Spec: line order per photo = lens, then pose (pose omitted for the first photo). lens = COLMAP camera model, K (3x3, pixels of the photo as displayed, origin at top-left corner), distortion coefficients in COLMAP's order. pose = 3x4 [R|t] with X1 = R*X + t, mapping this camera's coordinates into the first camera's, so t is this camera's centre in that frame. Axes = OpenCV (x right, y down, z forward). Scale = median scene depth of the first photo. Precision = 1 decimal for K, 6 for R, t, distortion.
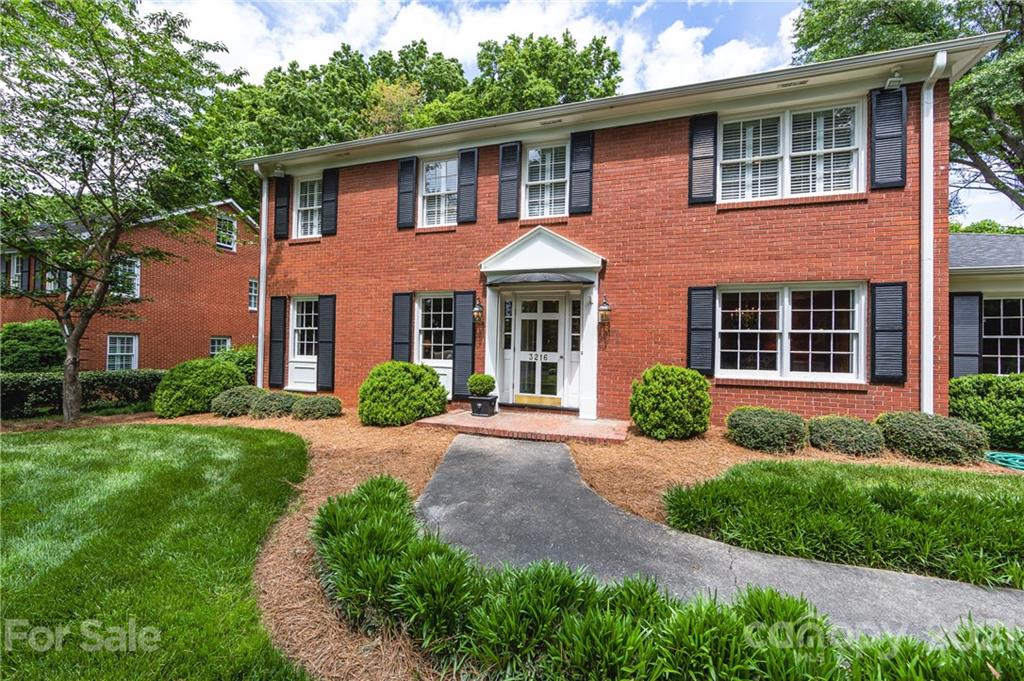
lens RADIAL K [[409.7, 0, 520.2], [0, 409.7, 343.8], [0, 0, 1]] dist [0.000091, -0.000016]
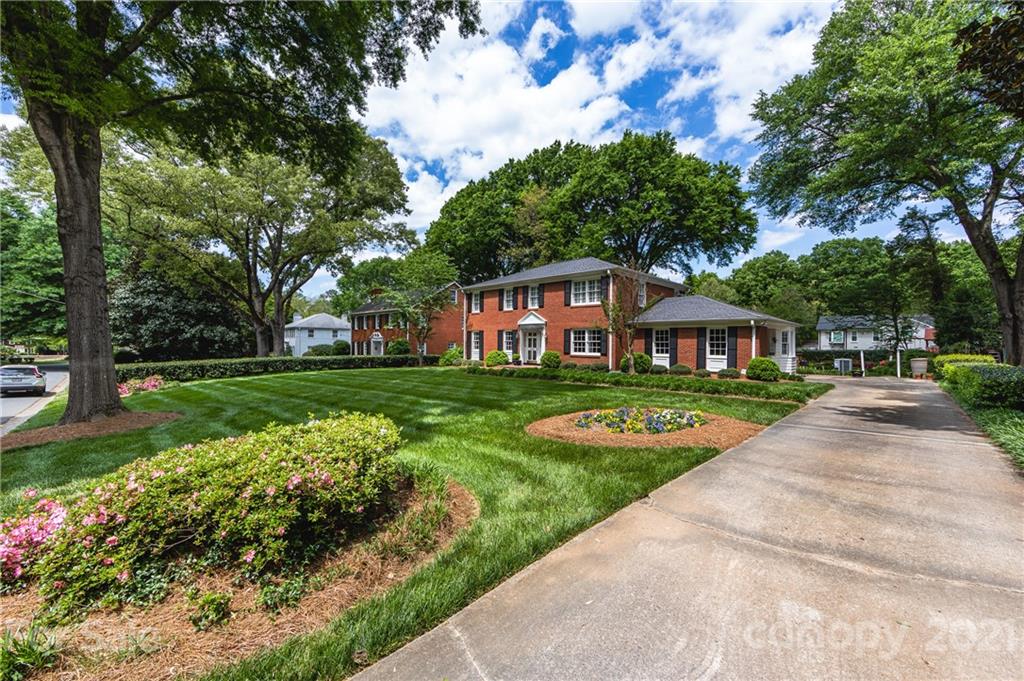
lens RADIAL K [[409.7, 0, 520.2], [0, 409.7, 343.8], [0, 0, 1]] dist [0.000091, -0.000016]
pose [[0.900261, -0.009205, -0.435254, 1.447374], [0.011546, 0.999930, 0.002735, -0.022758], [0.435198, -0.007487, 0.900304, -2.123613]]
